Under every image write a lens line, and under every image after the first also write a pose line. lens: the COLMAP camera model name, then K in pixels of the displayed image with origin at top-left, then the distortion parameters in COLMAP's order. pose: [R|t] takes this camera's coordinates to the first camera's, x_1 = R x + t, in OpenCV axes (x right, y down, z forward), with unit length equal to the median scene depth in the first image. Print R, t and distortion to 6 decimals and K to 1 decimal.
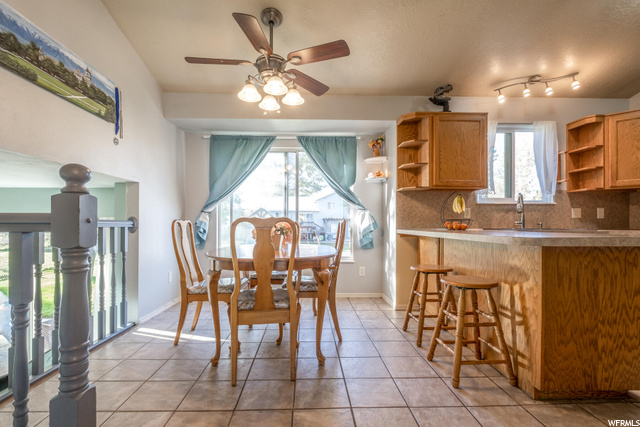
lens RADIAL K [[298.1, 0, 323.9], [0, 298.1, 223.0], [0, 0, 1]] dist [-0.003364, -0.000085]
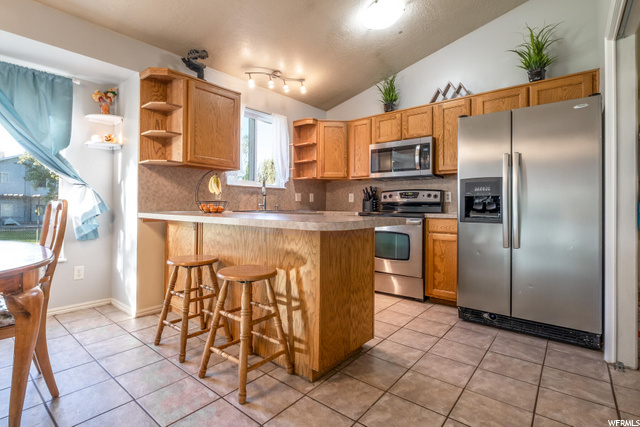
lens RADIAL K [[305.0, 0, 296.2], [0, 305.0, 202.9], [0, 0, 1]] dist [-0.002577, -0.000348]
pose [[0.699259, 0.009439, 0.714806, -0.038298], [-0.008160, 0.999953, -0.005221, -0.003962], [-0.714822, -0.002182, 0.699303, 0.164370]]
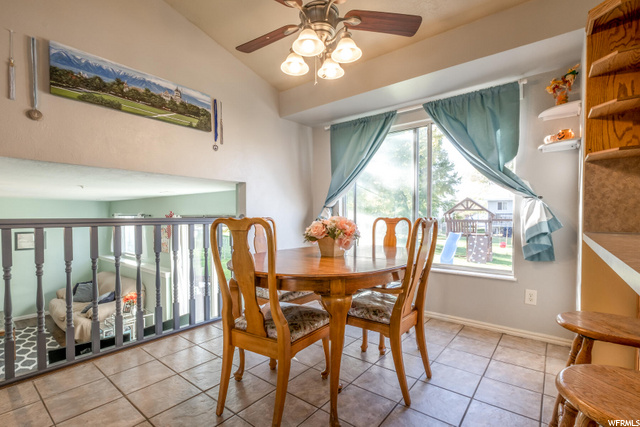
lens RADIAL K [[298.1, 0, 323.9], [0, 298.1, 223.0], [0, 0, 1]] dist [-0.003364, -0.000085]
pose [[0.753692, 0.013902, -0.657081, 0.264991], [0.004712, 0.999636, 0.026553, -0.014303], [0.657211, -0.023109, 0.753352, 0.315243]]
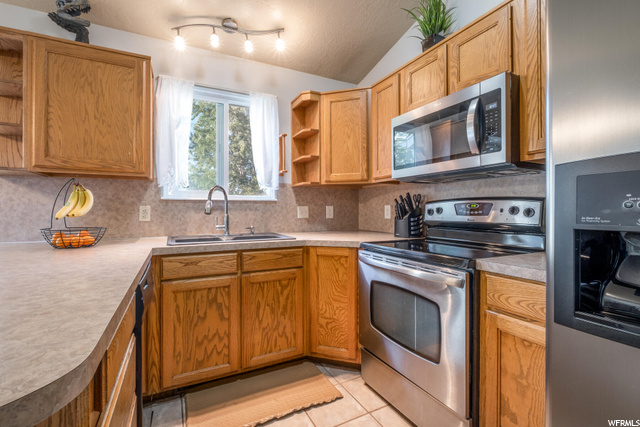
lens RADIAL K [[283.5, 0, 312.1], [0, 283.5, 210.9], [0, 0, 1]] dist [-0.002048, -0.000059]
pose [[0.908713, -0.004419, 0.417397, 0.610443], [0.003403, 0.999989, 0.003179, -0.043760], [-0.417407, -0.001468, 0.908718, 0.309824]]
